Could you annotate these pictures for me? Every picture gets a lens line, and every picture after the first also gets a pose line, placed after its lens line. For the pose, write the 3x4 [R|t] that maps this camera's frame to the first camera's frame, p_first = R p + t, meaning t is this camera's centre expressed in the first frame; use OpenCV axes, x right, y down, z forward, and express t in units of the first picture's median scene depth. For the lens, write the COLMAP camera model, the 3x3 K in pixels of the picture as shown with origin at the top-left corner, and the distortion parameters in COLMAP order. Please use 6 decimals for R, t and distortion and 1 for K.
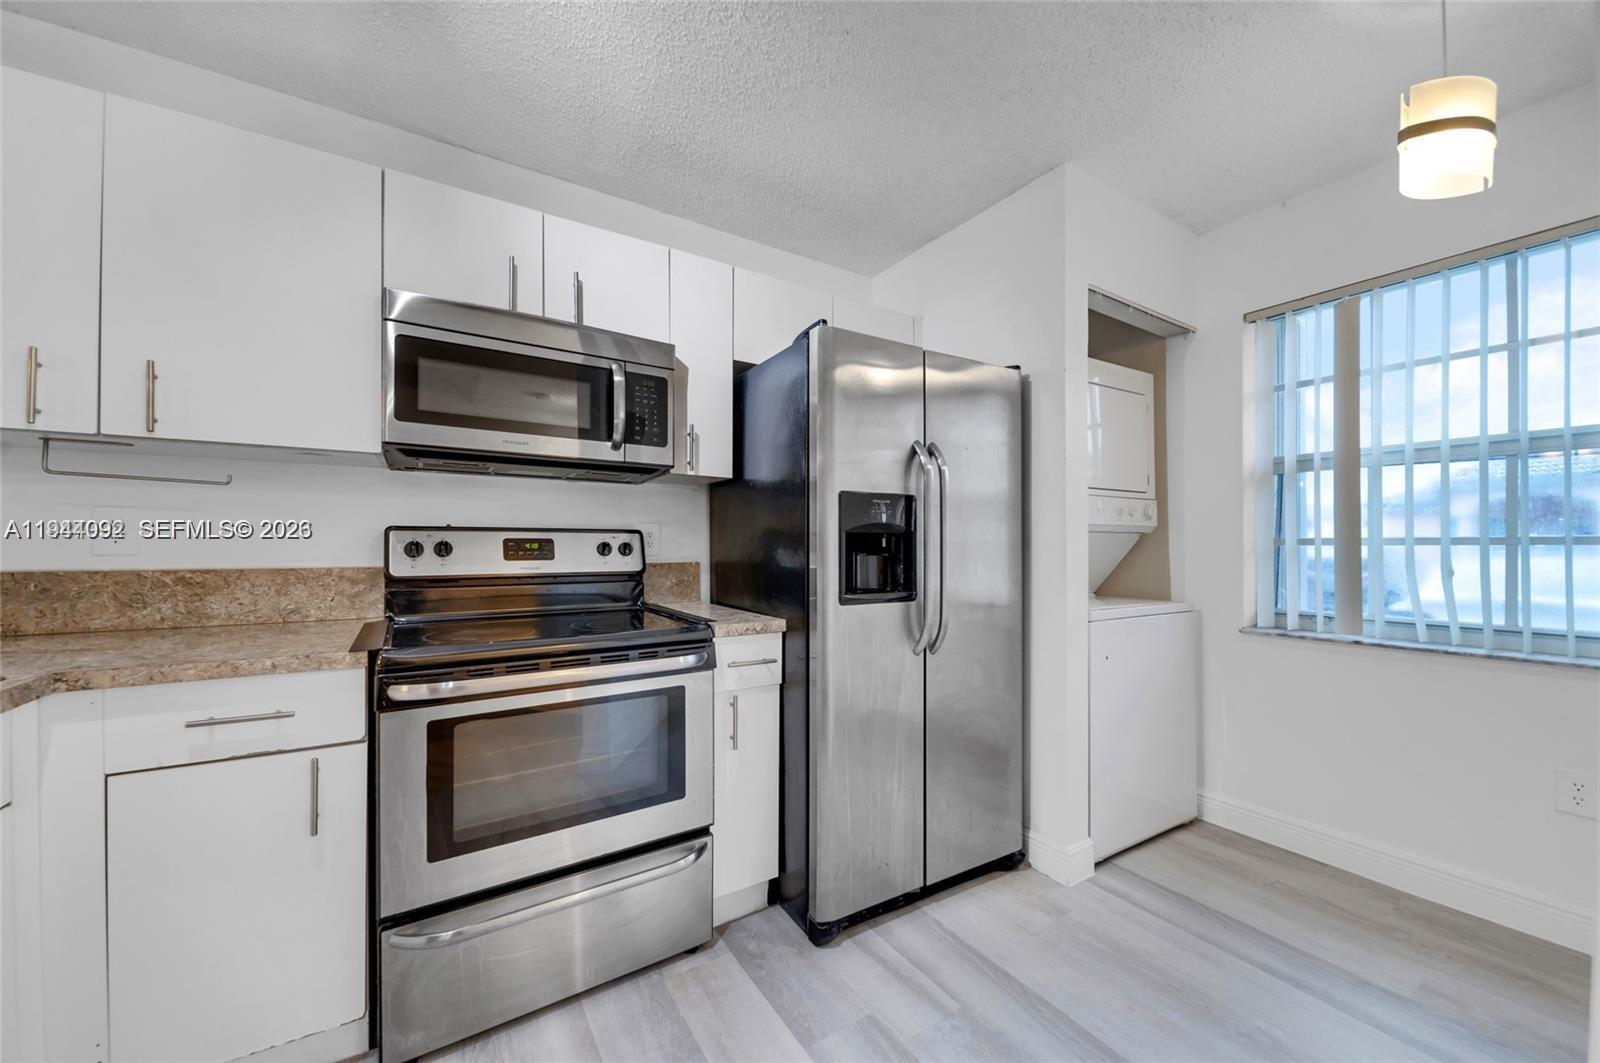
lens RADIAL K [[572.8, 0, 784.3], [0, 572.8, 546.8], [0, 0, 1]] dist [0.001147, -0.003603]
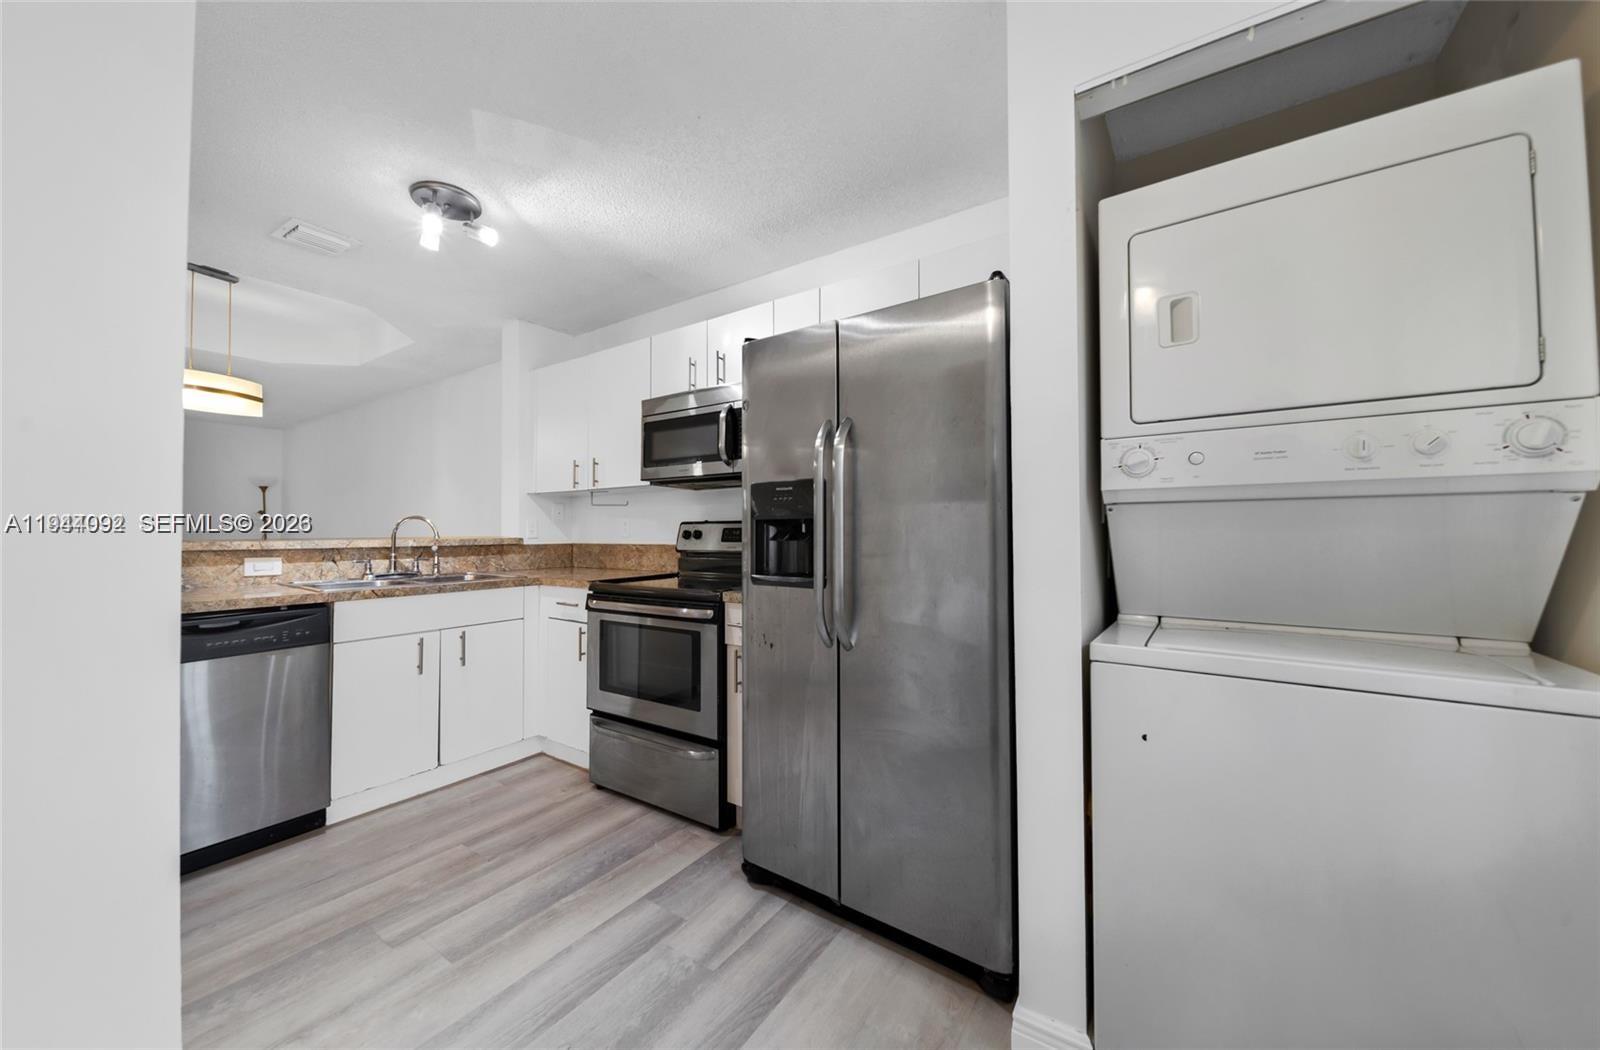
lens RADIAL K [[582.3, 0, 803.7], [0, 582.3, 523.2], [0, 0, 1]] dist [-0.000220, -0.000090]
pose [[0.410274, -0.018023, -0.911784, 1.122117], [0.004017, 0.999831, -0.017956, 0.002177], [0.911953, 0.003704, 0.410277, 0.583051]]
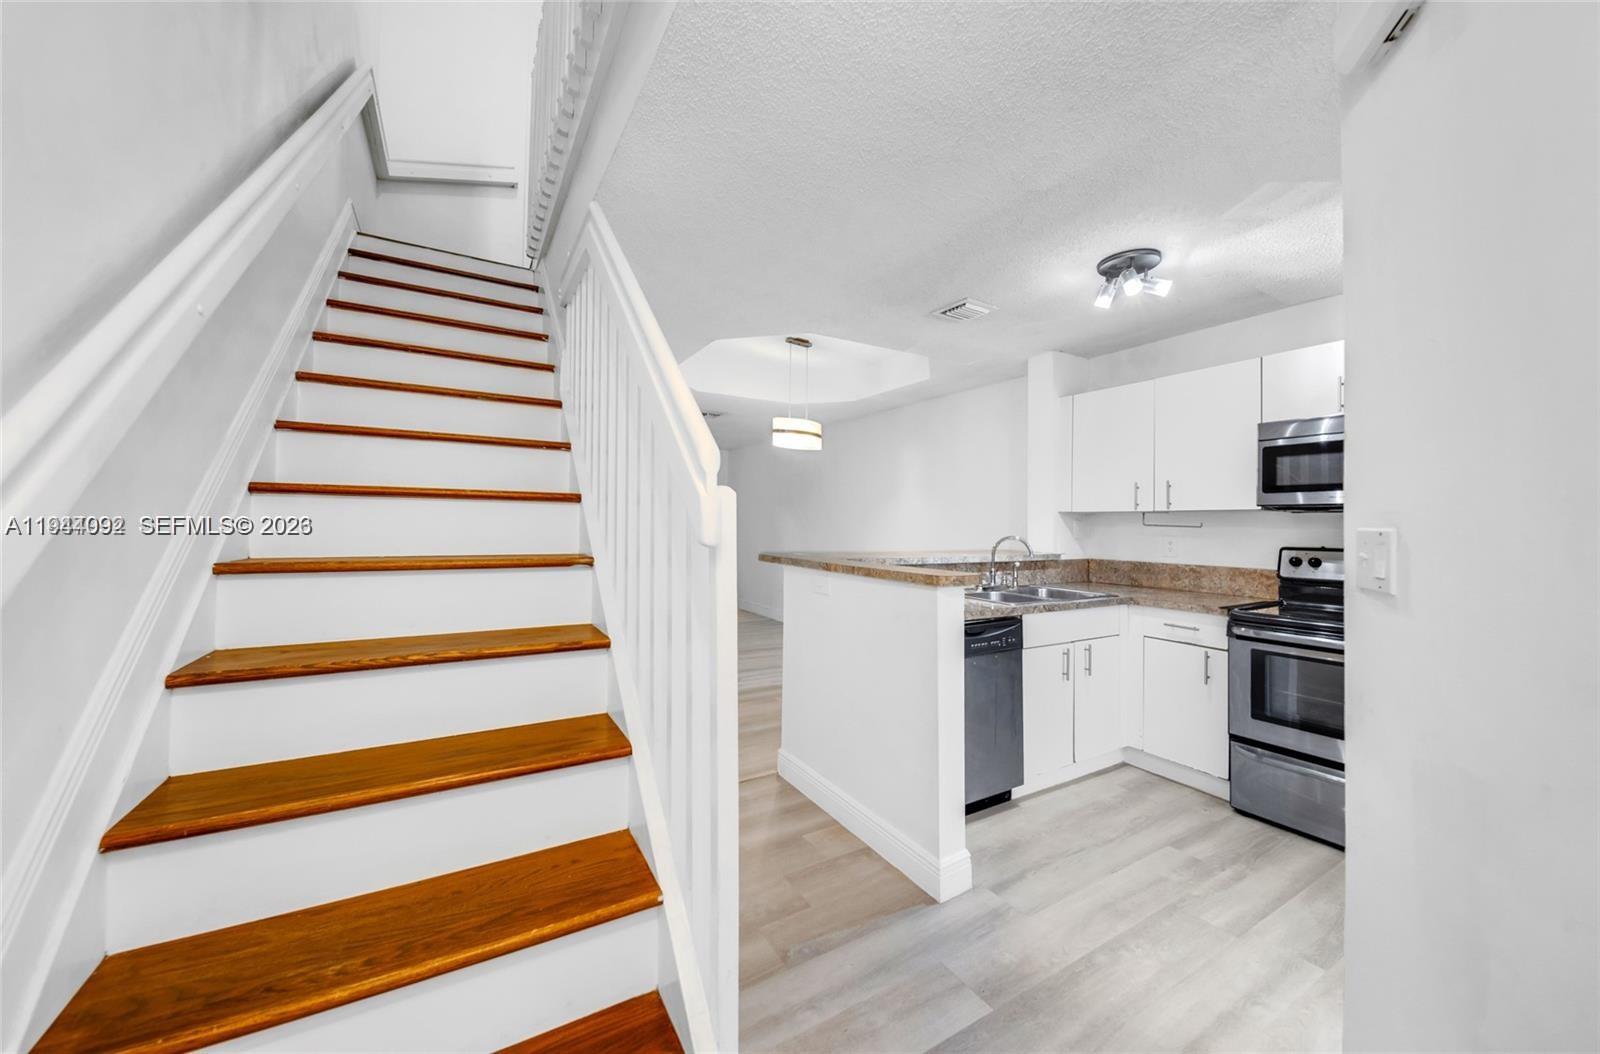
lens RADIAL K [[586.2, 0, 787.6], [0, 586.2, 513.3], [0, 0, 1]] dist [-0.001809, -0.000313]
pose [[-0.030262, -0.022257, -0.999294, 1.097475], [-0.015805, 0.999638, -0.021786, -0.075117], [0.999417, 0.015134, -0.030603, -0.430130]]
